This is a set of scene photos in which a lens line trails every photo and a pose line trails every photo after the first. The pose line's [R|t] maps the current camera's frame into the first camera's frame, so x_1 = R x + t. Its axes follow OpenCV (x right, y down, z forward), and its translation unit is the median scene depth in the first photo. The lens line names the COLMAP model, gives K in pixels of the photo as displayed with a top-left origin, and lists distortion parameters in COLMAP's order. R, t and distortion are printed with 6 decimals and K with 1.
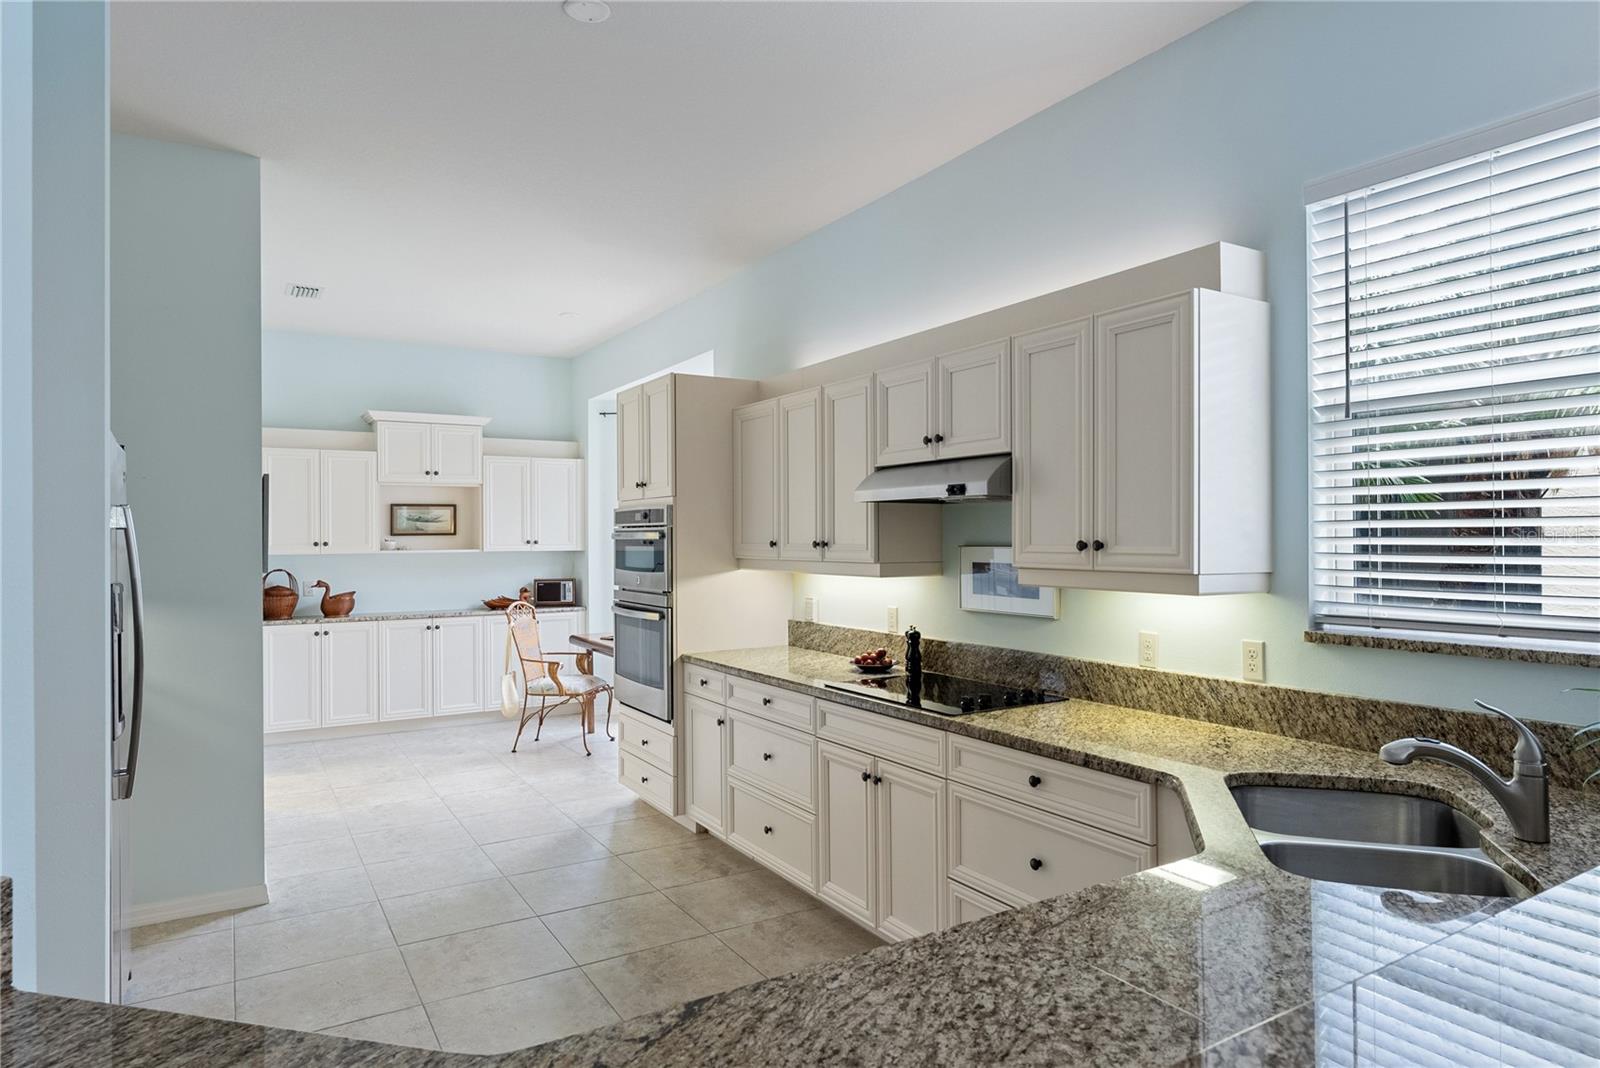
lens RADIAL K [[944.0, 0, 797.2], [0, 944.0, 533.8], [0, 0, 1]] dist [-0.003156, -0.000480]
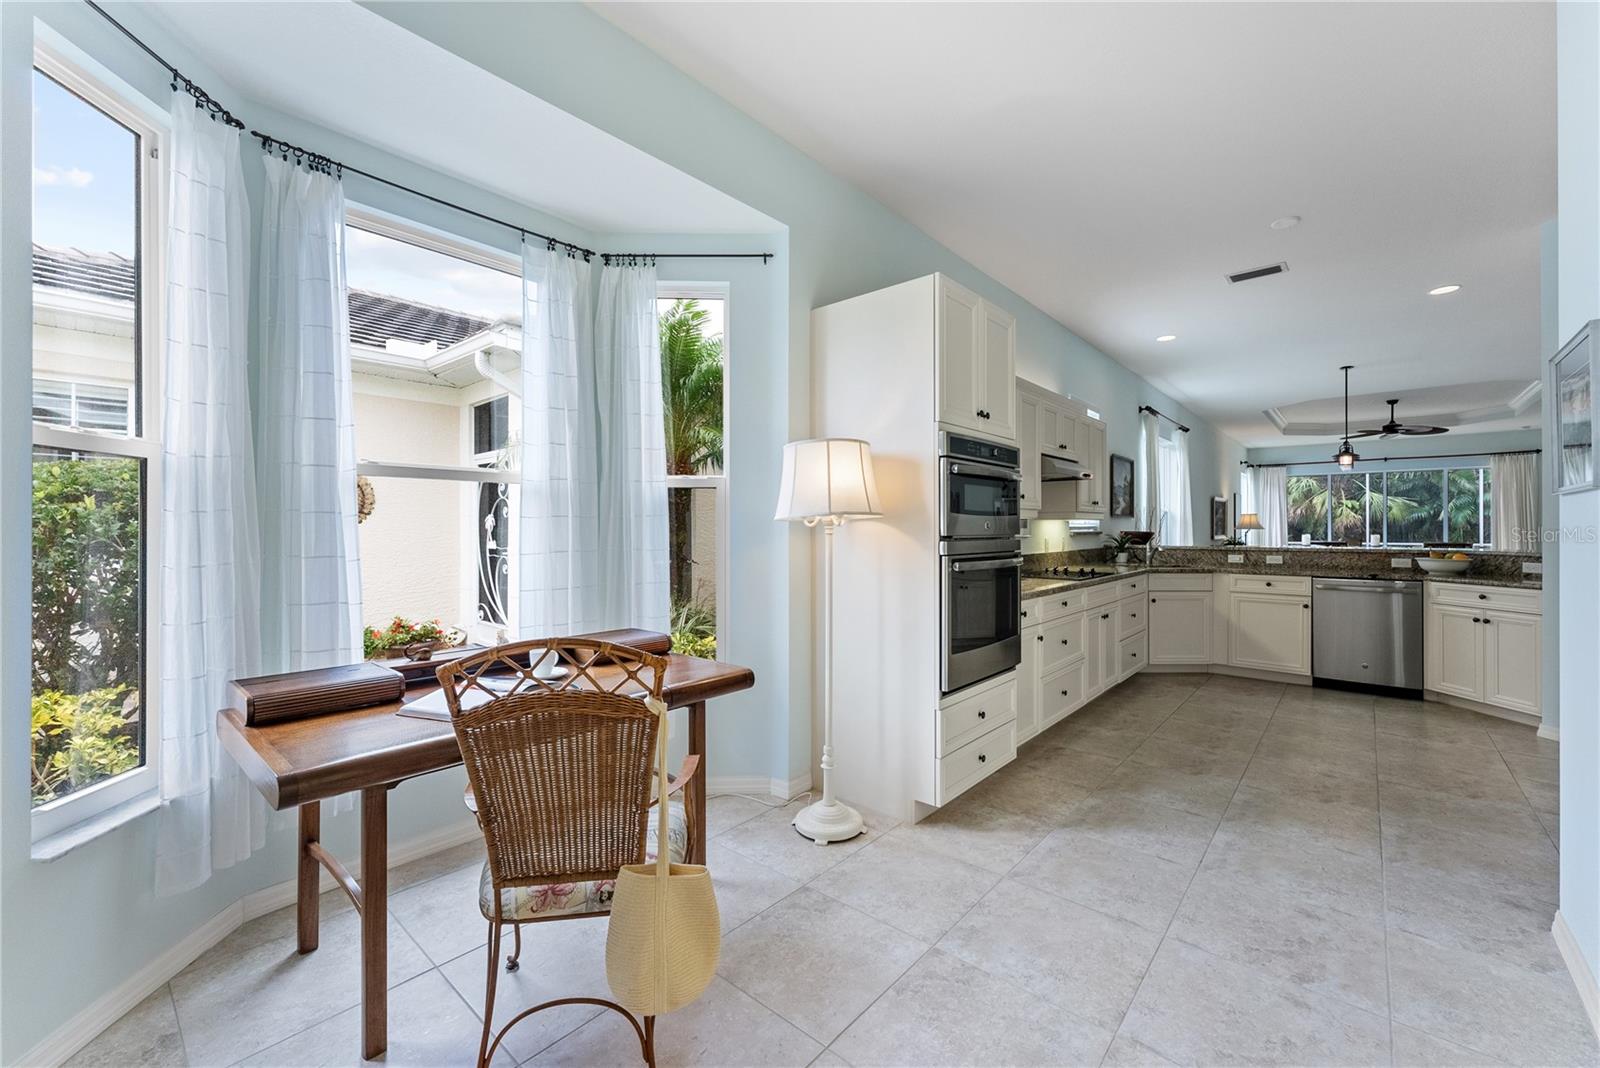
lens RADIAL K [[640.6, 0, 803.4], [0, 640.6, 531.4], [0, 0, 1]] dist [-0.000210, -0.000036]
pose [[-0.303945, 0.004671, 0.952678, -0.766629], [0.002927, 0.999988, -0.003969, 0.063770], [-0.952685, 0.001582, -0.303955, 1.525445]]
